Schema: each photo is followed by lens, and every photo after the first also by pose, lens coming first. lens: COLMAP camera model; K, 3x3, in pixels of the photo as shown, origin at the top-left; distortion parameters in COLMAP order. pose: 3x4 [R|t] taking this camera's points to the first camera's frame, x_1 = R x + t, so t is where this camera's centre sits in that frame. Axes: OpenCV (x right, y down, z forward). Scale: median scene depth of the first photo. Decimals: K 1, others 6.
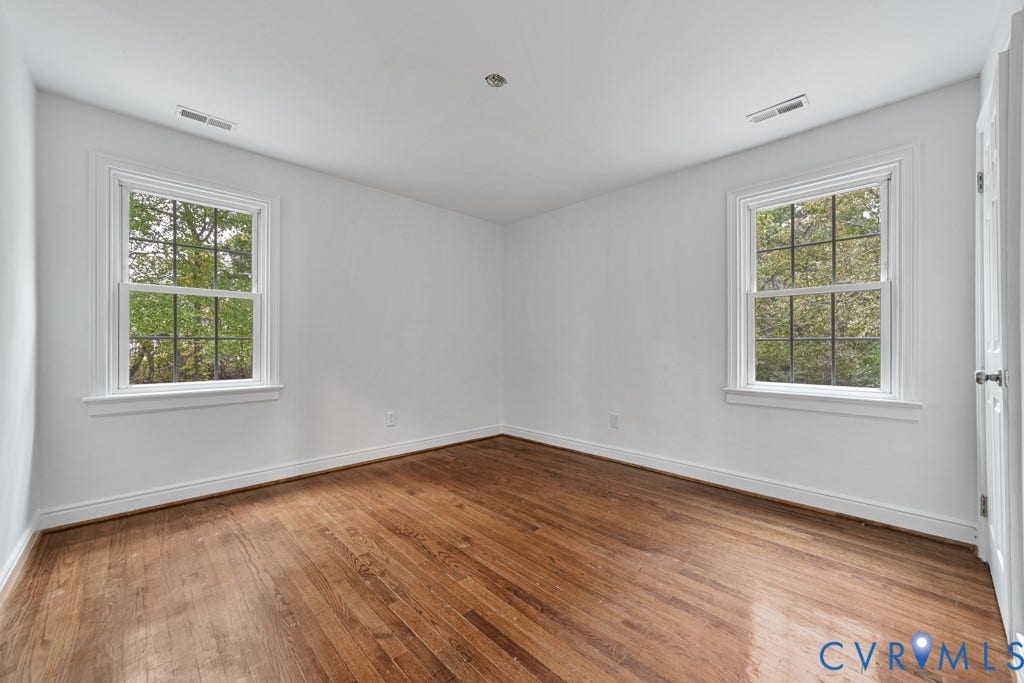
lens RADIAL K [[343.6, 0, 512.0], [0, 343.6, 341.5], [0, 0, 1]] dist [0.000027, 0.000054]
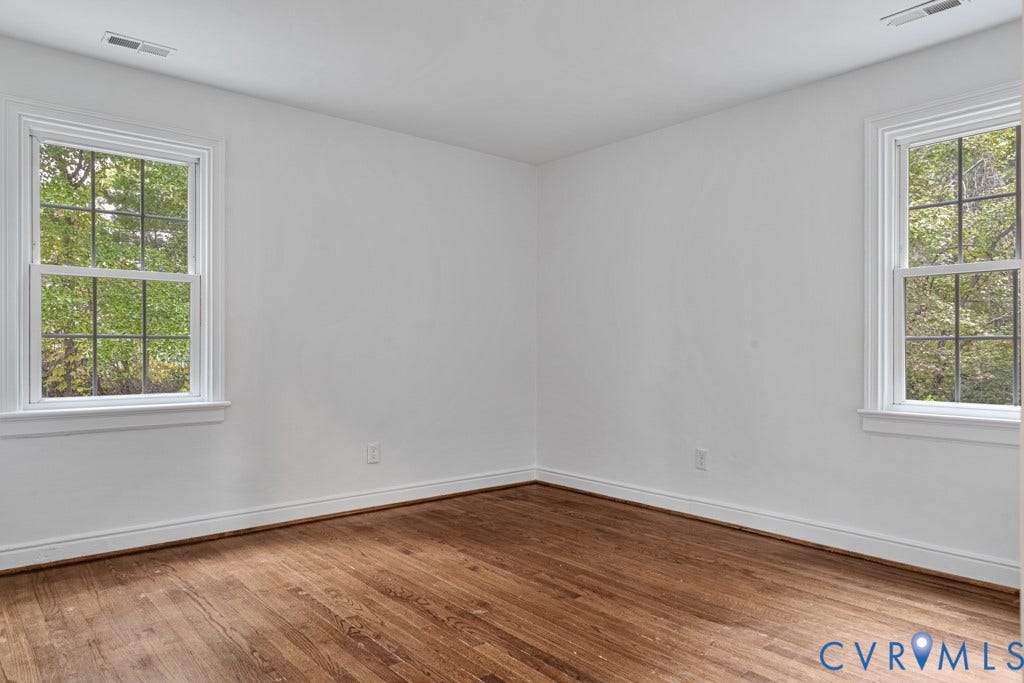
lens RADIAL K [[394.3, 0, 513.0], [0, 394.3, 347.4], [0, 0, 1]] dist [-0.001439, 0.000384]
pose [[0.998080, 0.001120, -0.061935, -0.016986], [-0.000291, 0.999910, 0.013397, 0.002001], [0.061944, -0.013354, 0.997990, 0.171914]]
